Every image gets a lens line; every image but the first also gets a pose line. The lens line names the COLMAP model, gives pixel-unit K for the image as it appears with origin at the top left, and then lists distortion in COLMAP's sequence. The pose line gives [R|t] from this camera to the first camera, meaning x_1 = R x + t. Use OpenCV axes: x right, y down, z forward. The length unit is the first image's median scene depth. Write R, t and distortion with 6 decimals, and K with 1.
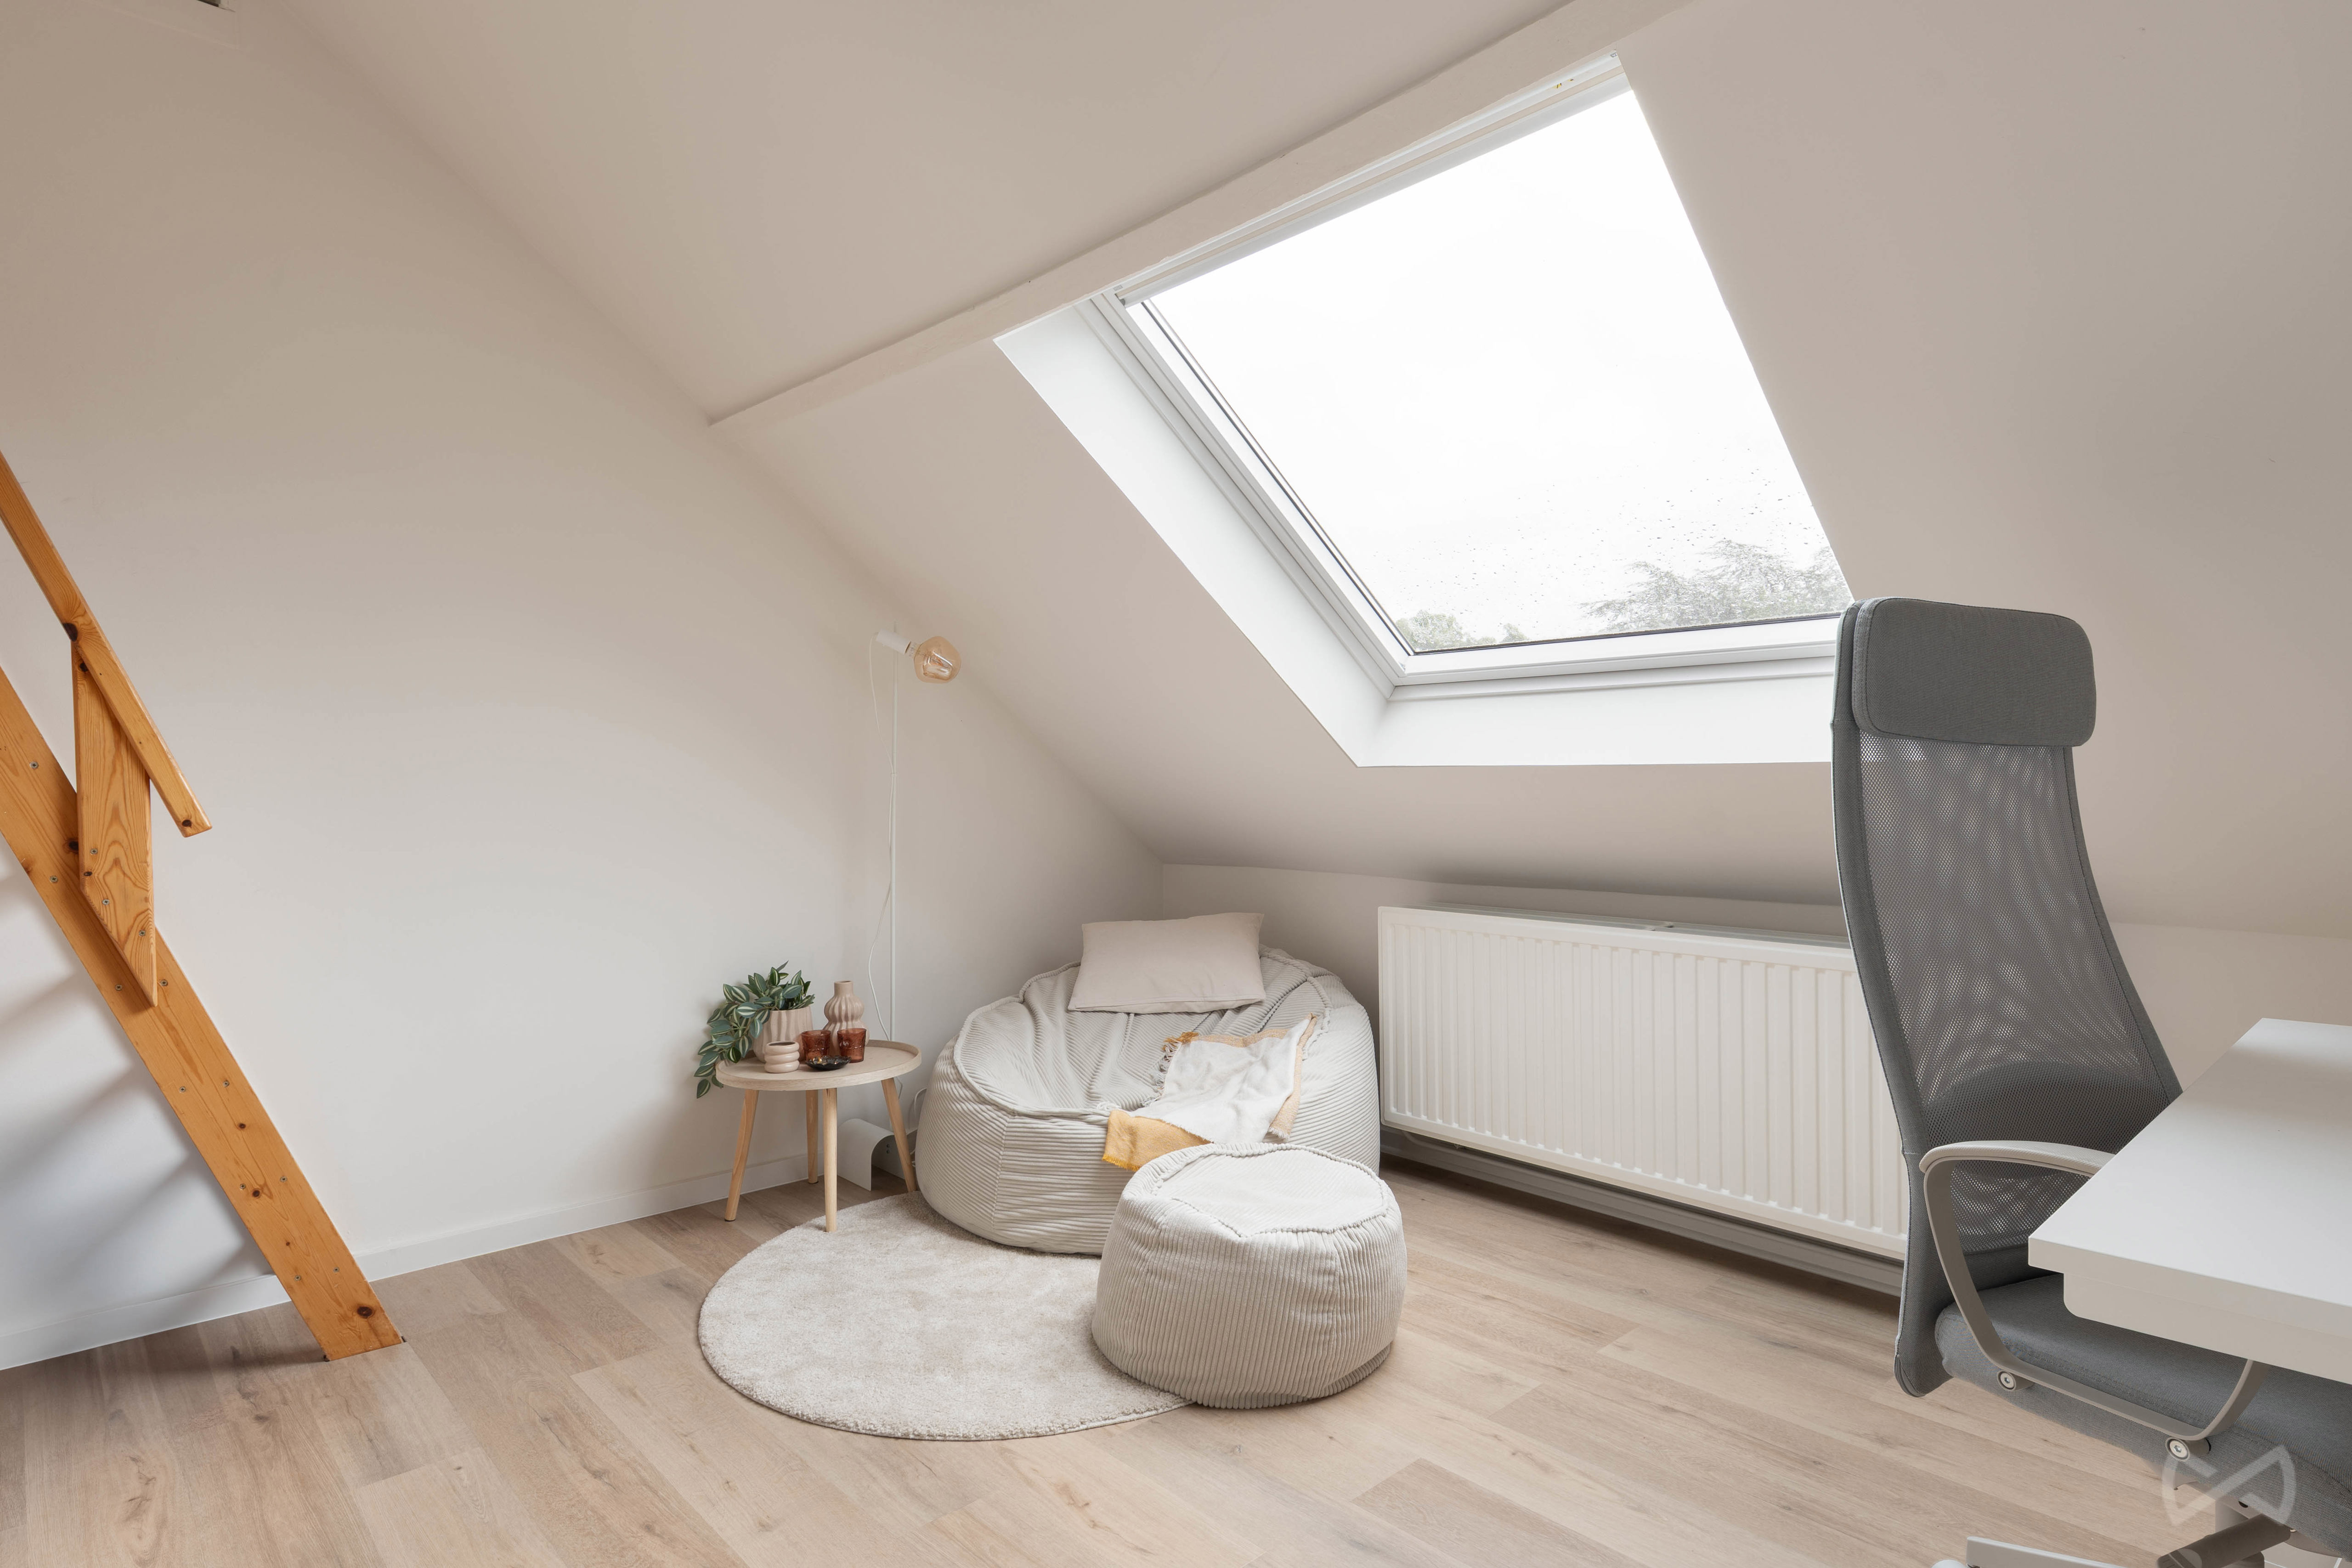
lens RADIAL K [[1228.4, 0, 1177.4], [0, 1228.4, 773.2], [0, 0, 1]] dist [0.003335, 0.000840]
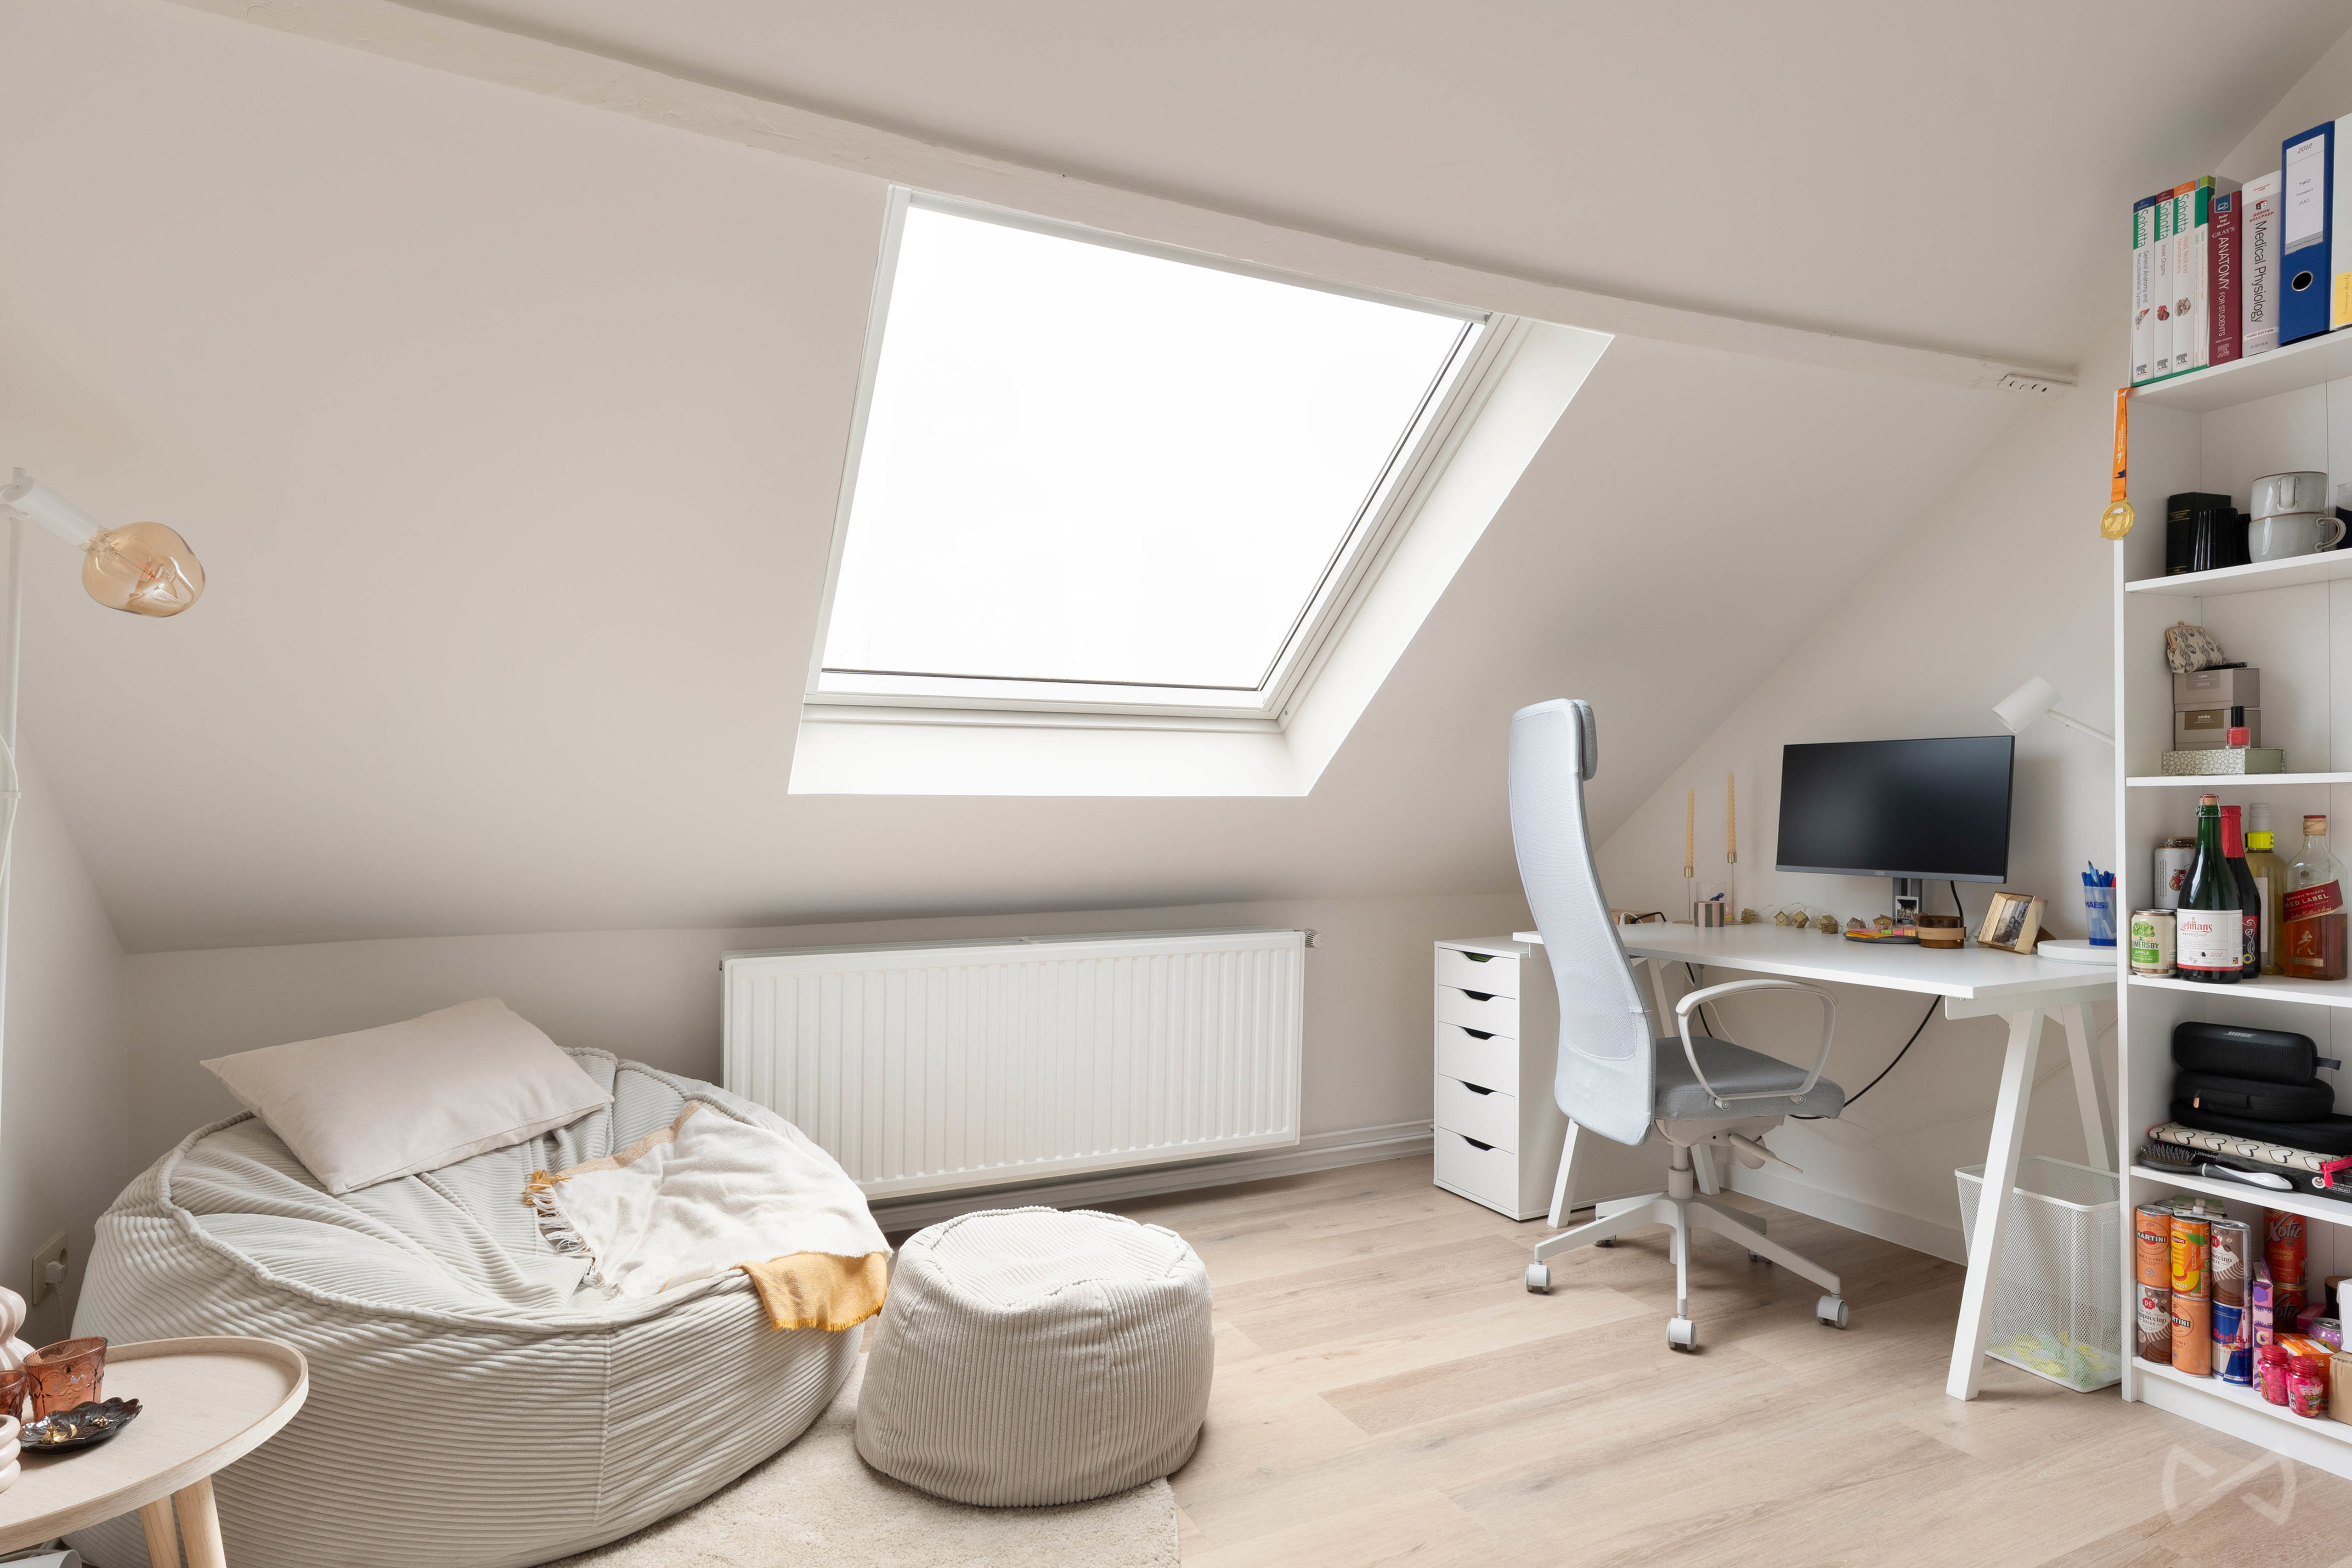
lens RADIAL K [[1228.4, 0, 1175.5], [0, 1228.4, 794.9], [0, 0, 1]] dist [0.003335, 0.000840]
pose [[0.320841, 0.018264, 0.946957, -0.781945], [0.002350, 0.999796, -0.020079, 0.015223], [-0.947130, 0.008667, 0.320733, 0.620779]]
